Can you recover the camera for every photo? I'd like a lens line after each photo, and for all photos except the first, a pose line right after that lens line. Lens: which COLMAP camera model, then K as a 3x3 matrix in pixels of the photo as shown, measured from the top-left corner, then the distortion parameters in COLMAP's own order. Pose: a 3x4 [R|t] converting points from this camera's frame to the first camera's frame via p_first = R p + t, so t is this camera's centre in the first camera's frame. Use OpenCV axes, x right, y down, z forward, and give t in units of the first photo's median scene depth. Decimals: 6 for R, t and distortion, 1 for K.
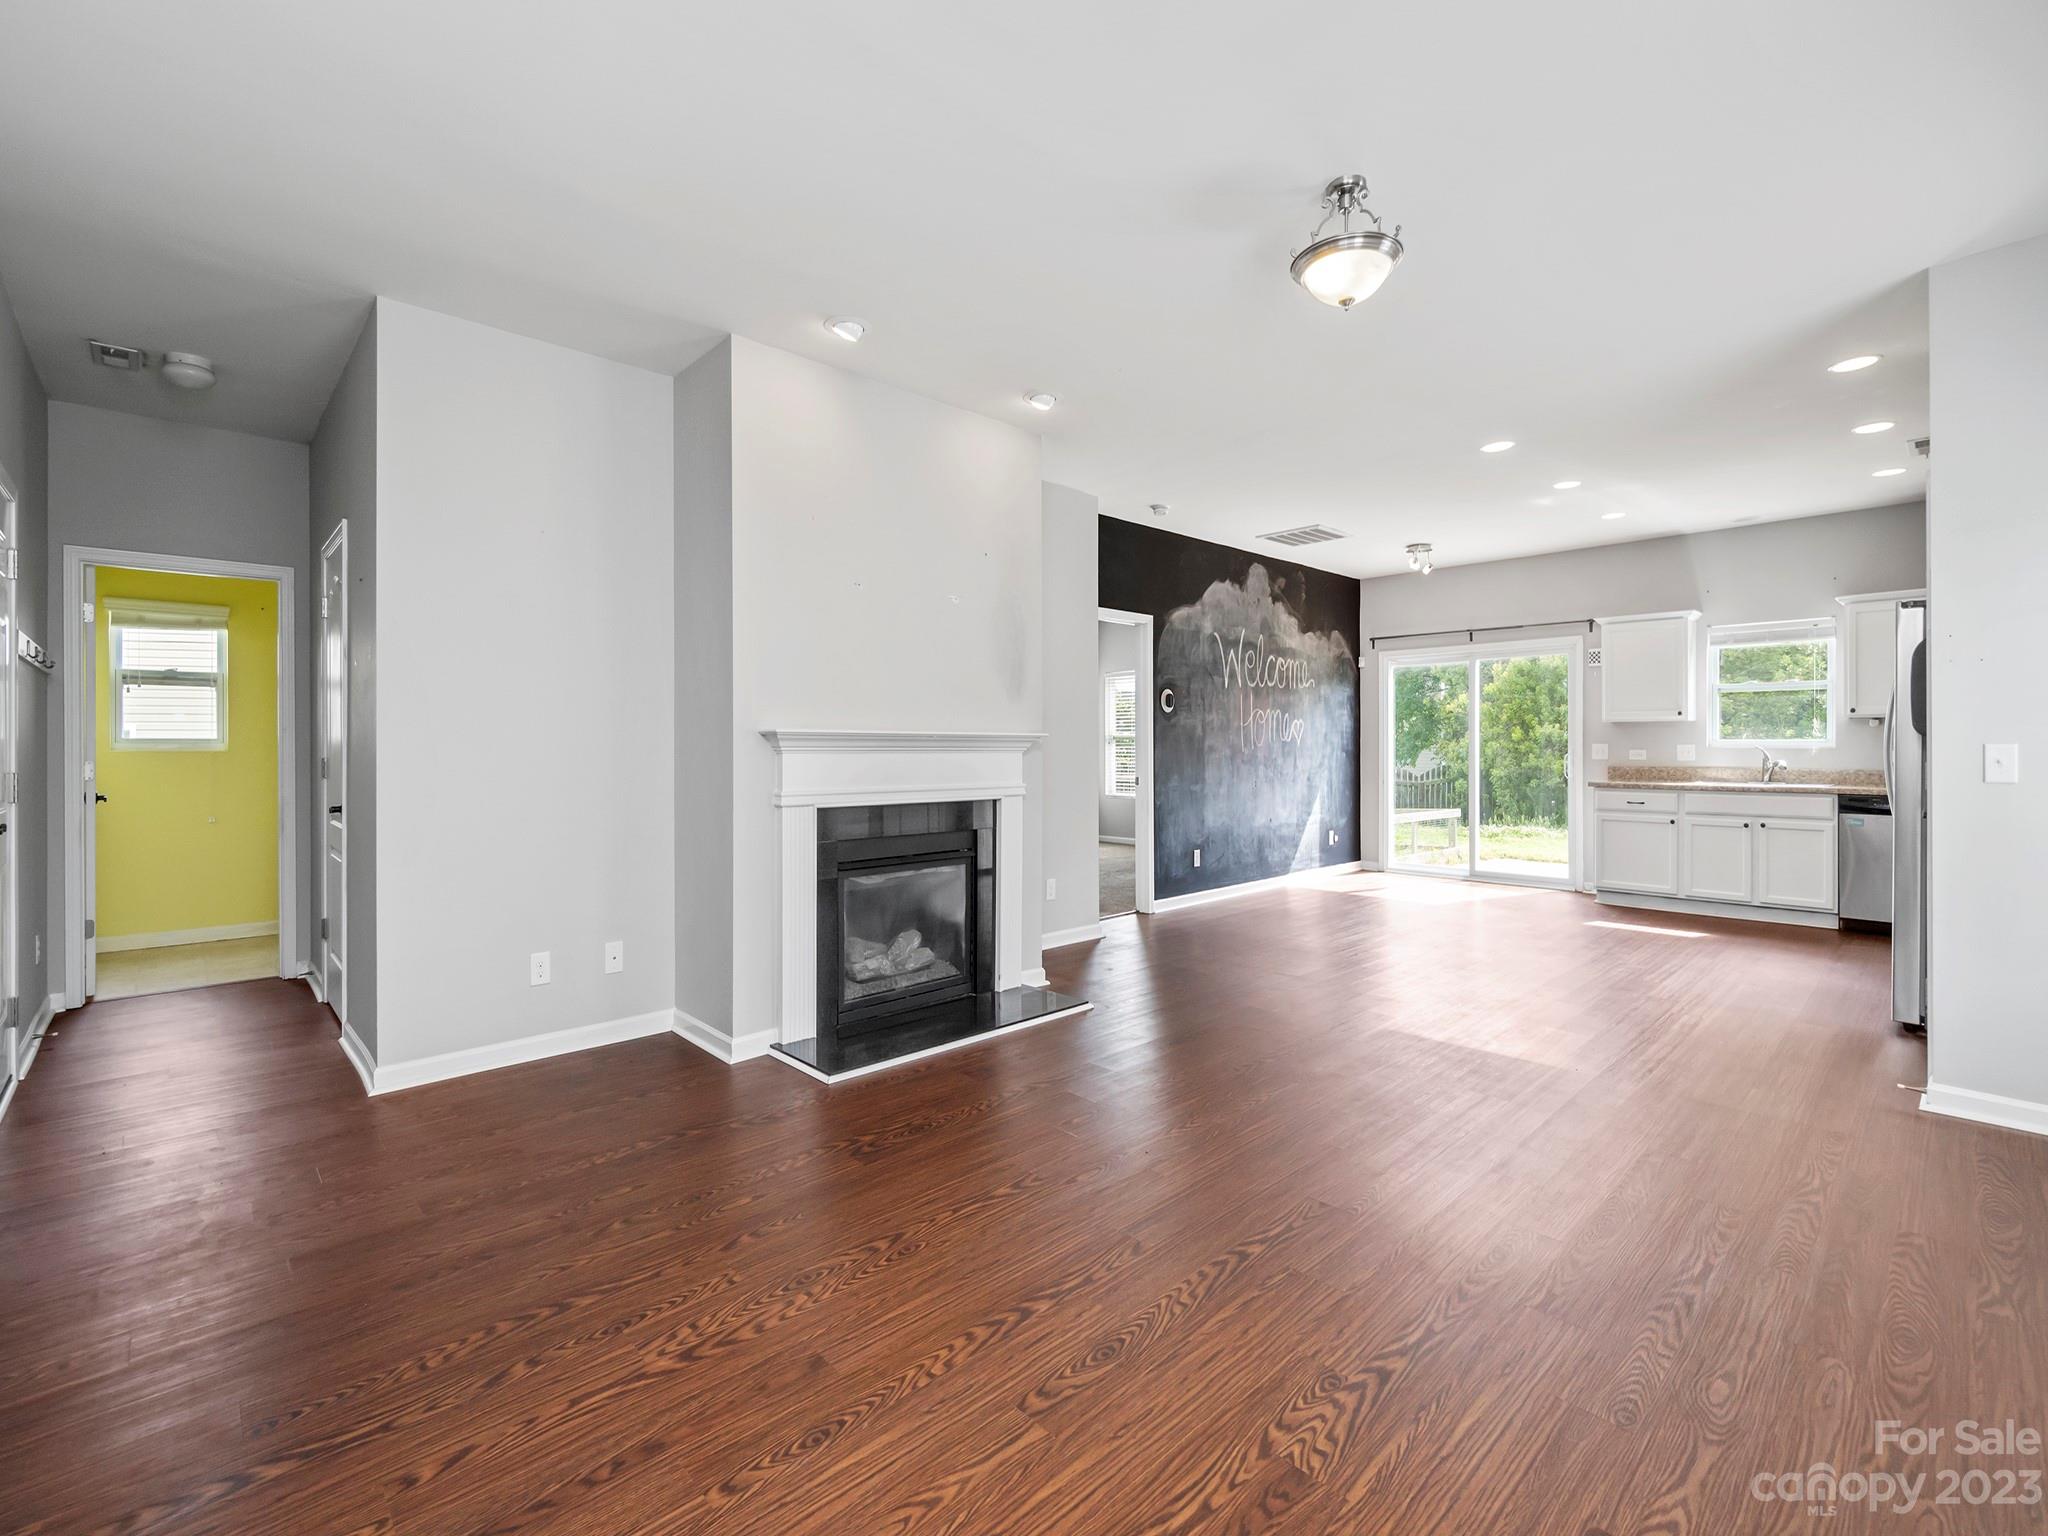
lens RADIAL K [[901.9, 0, 1006.9], [0, 901.9, 754.3], [0, 0, 1]] dist [0.000736, 0.000591]
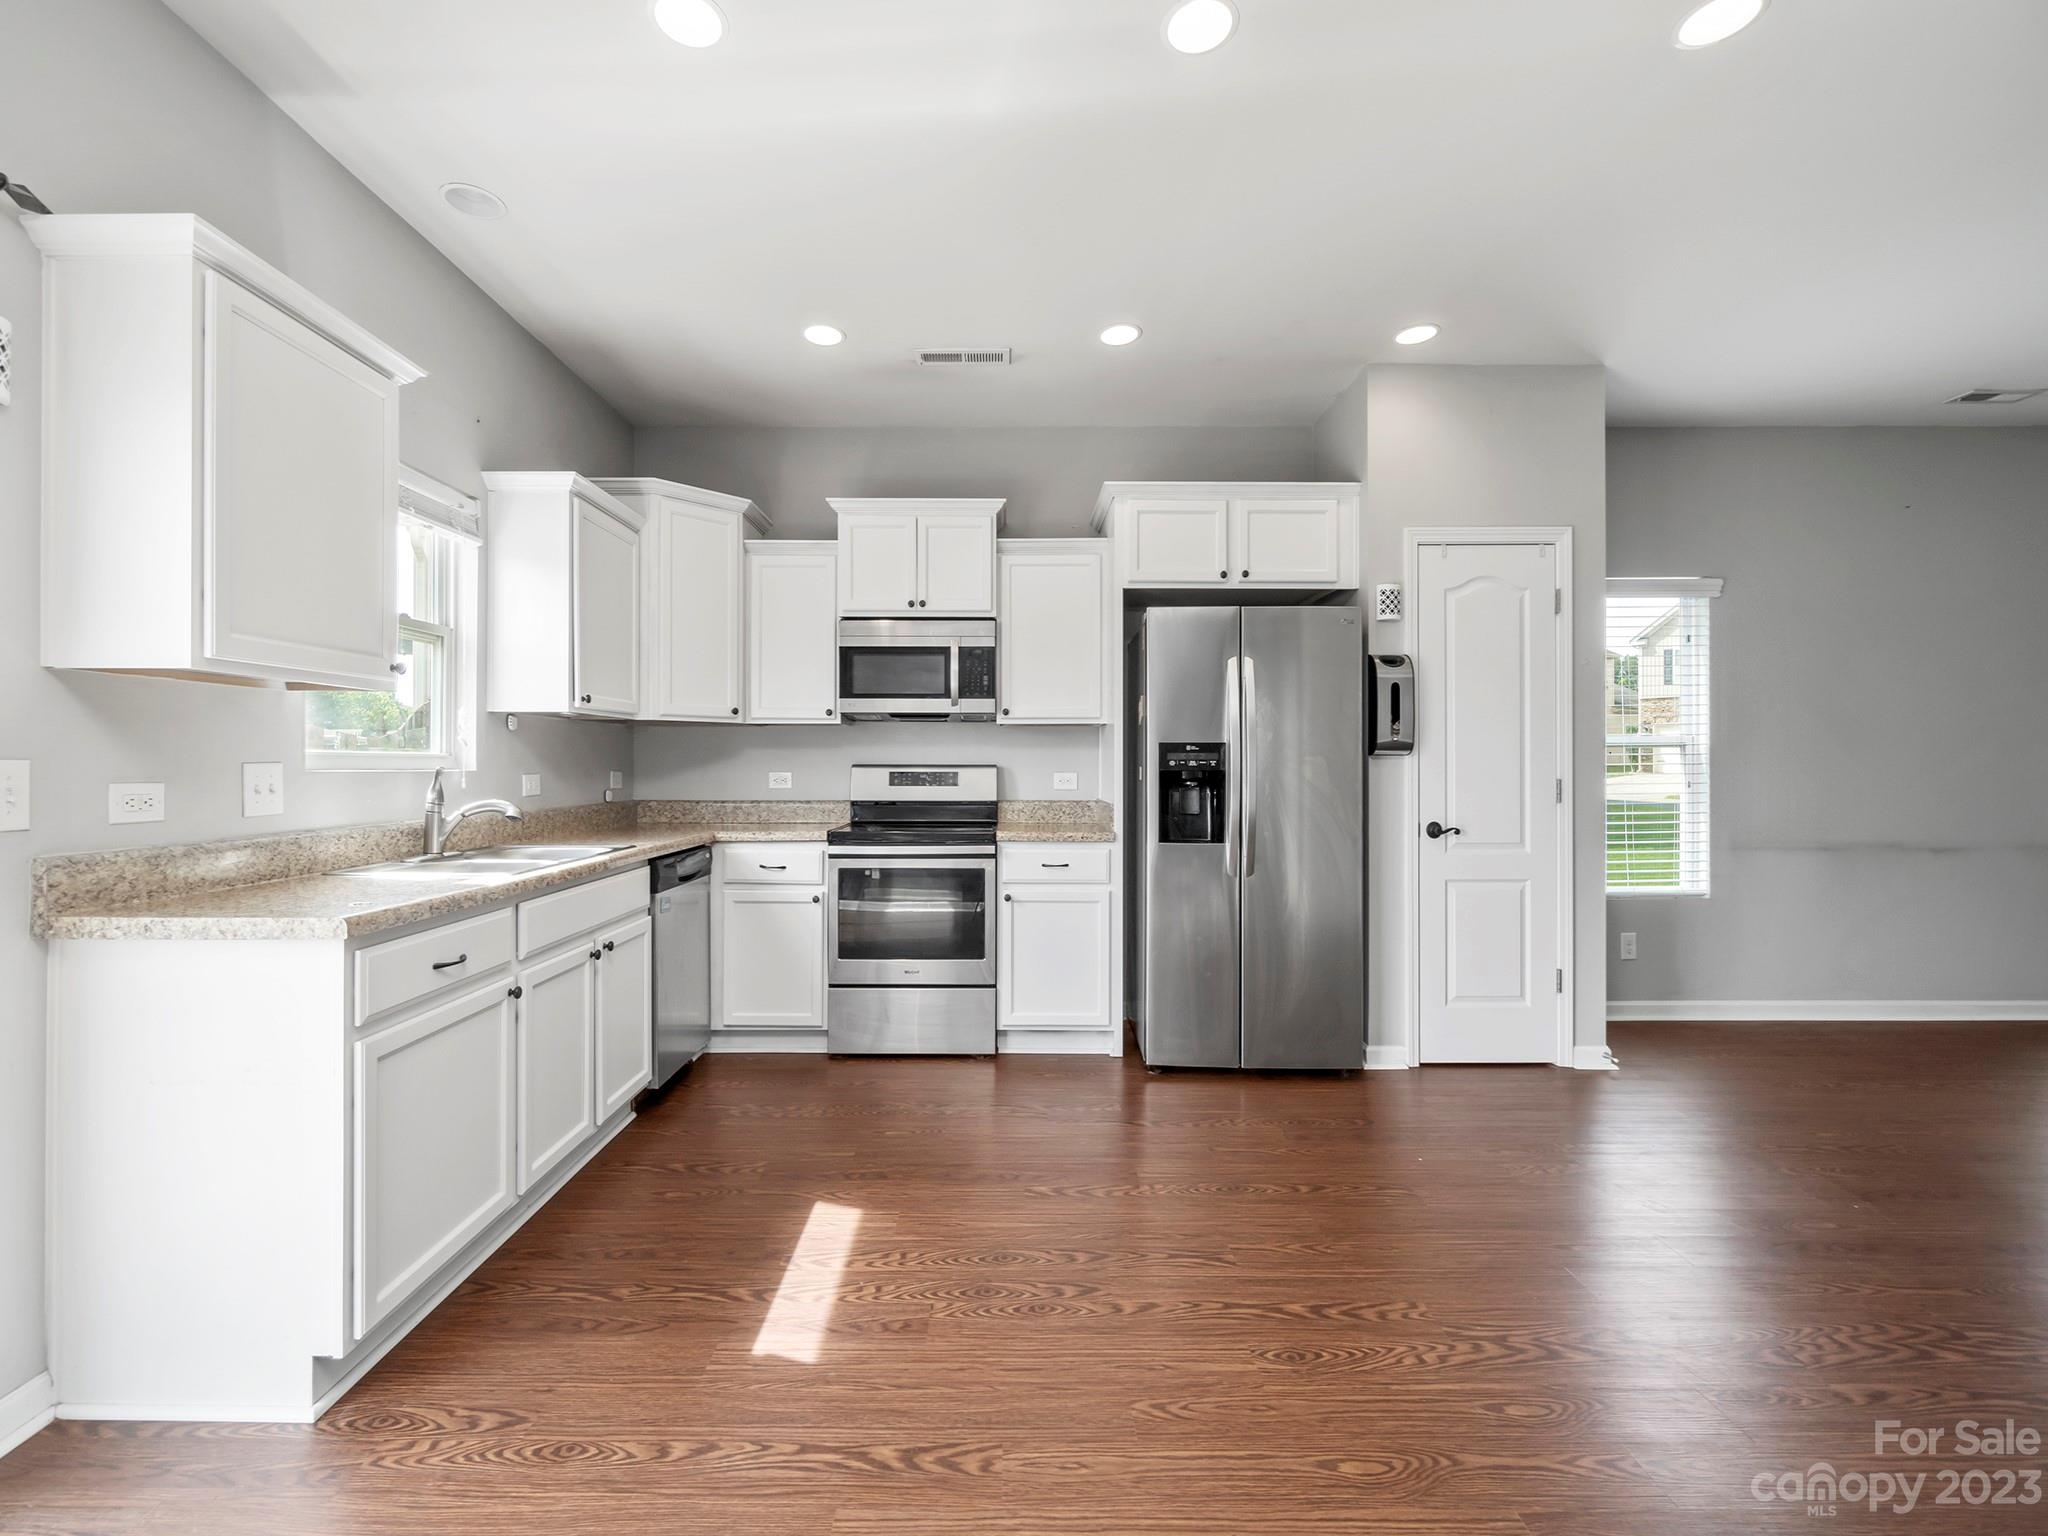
lens RADIAL K [[878.9, 0, 996.7], [0, 878.9, 756.9], [0, 0, 1]] dist [-0.000189, -0.000030]
pose [[-0.733296, 0.006283, 0.679880, 0.324331], [0.007970, 0.999968, -0.000645, -0.010142], [-0.679863, 0.004945, -0.733323, 0.950313]]
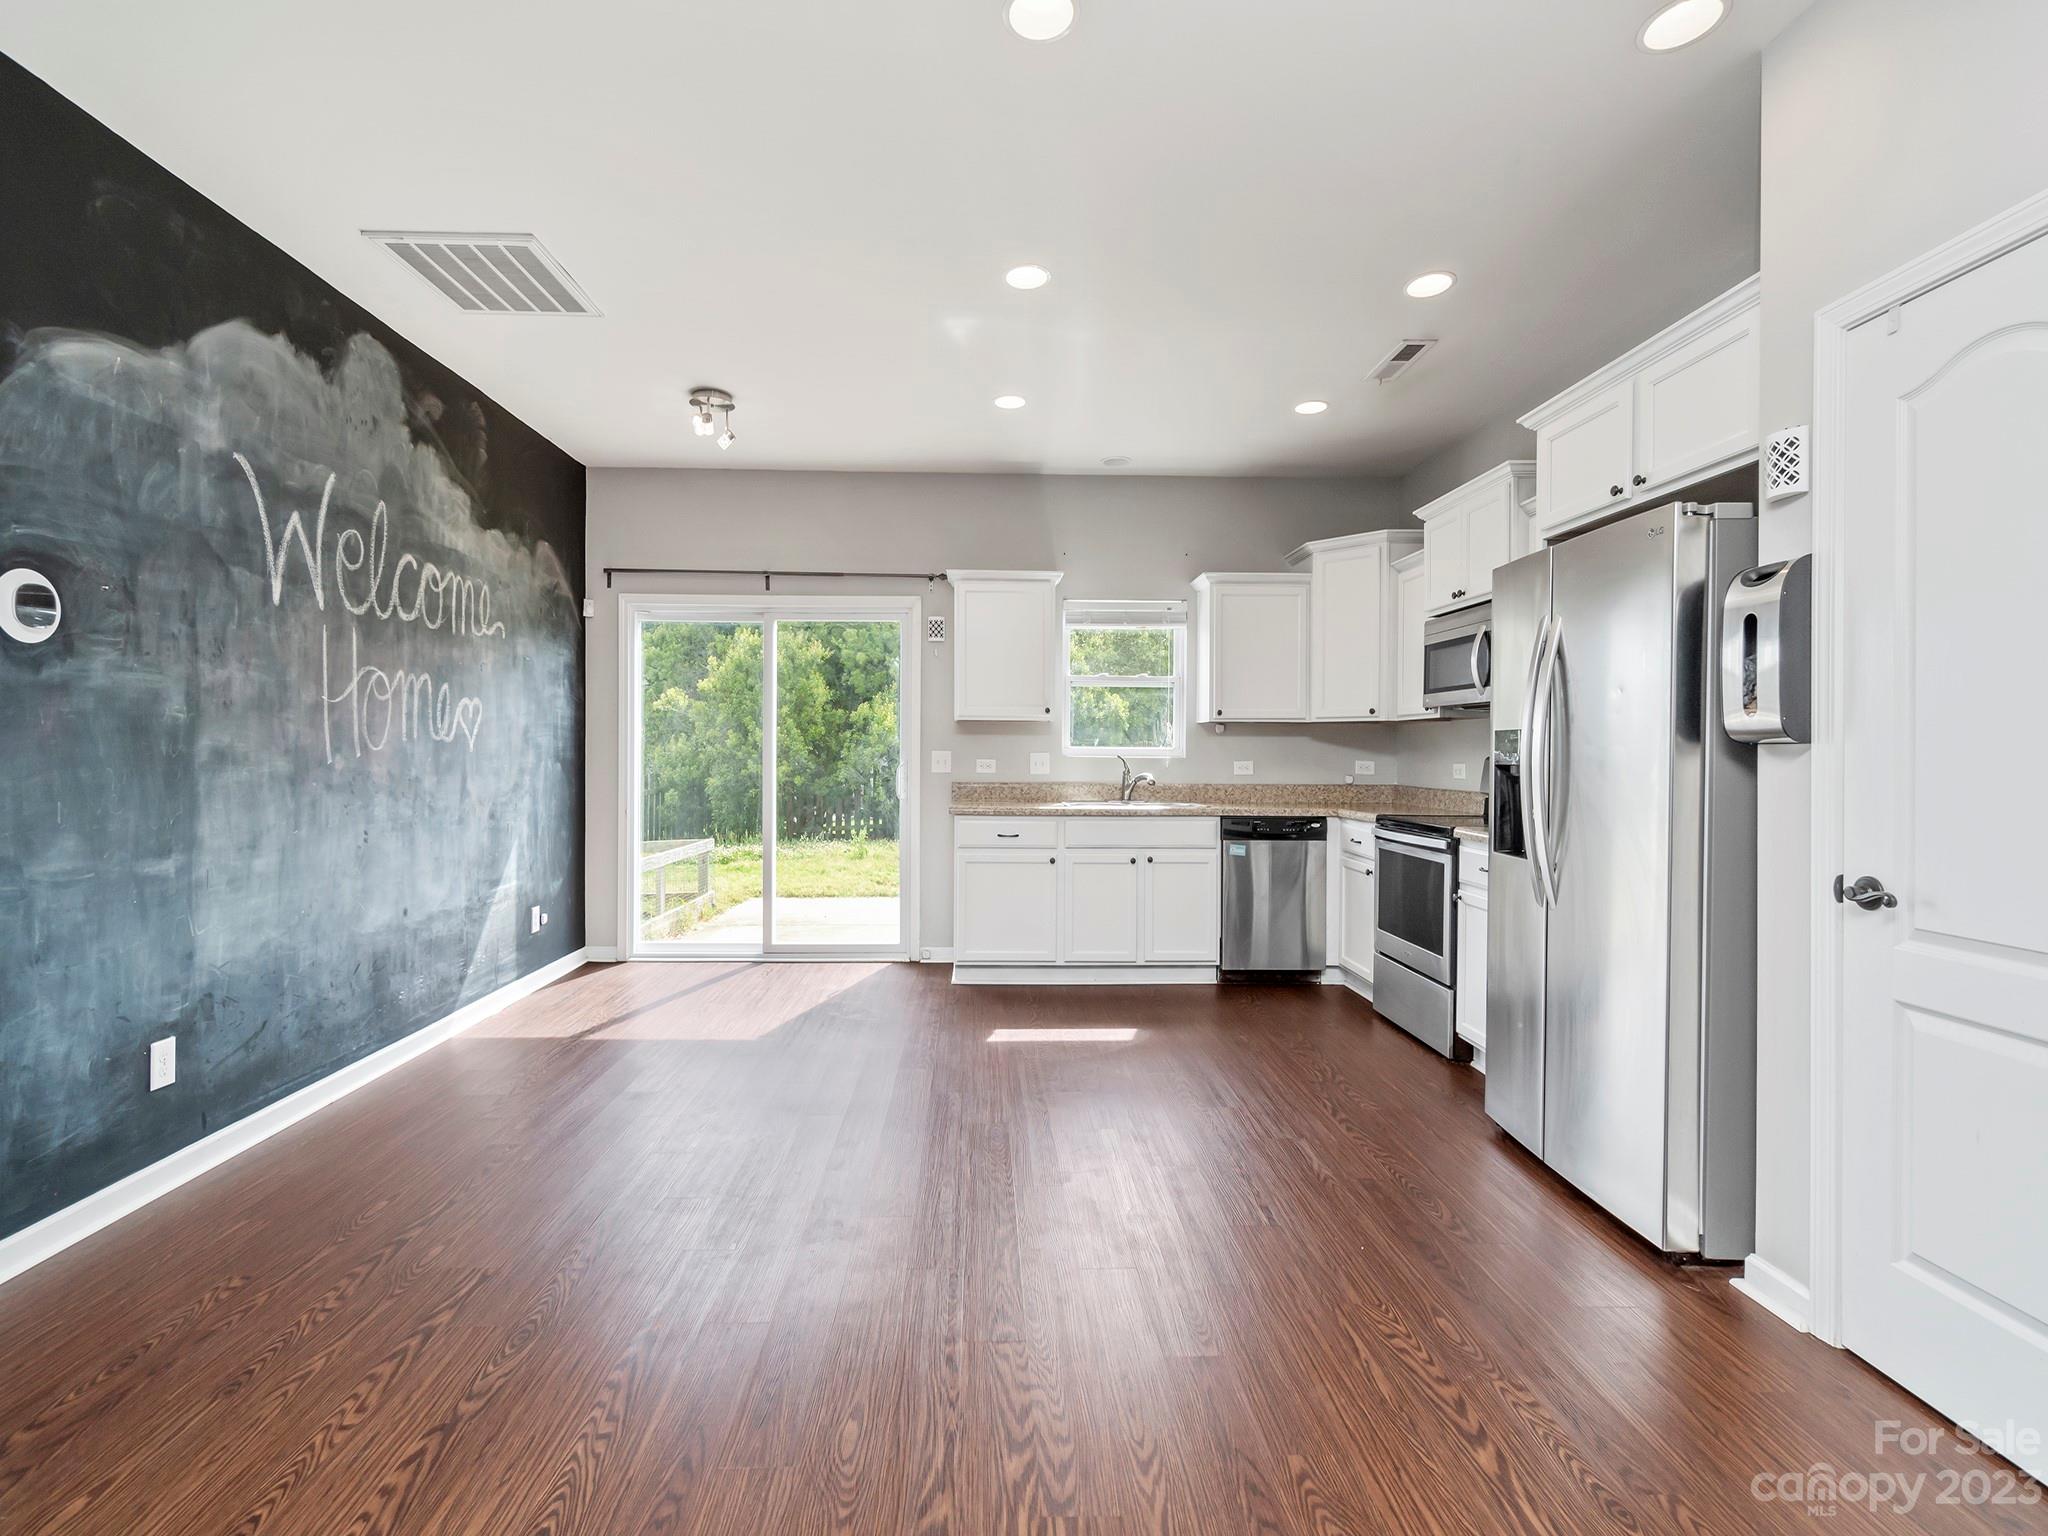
lens RADIAL K [[901.9, 0, 1006.9], [0, 901.9, 754.3], [0, 0, 1]] dist [0.000736, 0.000591]
pose [[0.650078, 0.003834, 0.759858, 0.145700], [-0.000226, 0.999988, -0.004852, -0.005302], [-0.759868, 0.002983, 0.650071, 0.479882]]
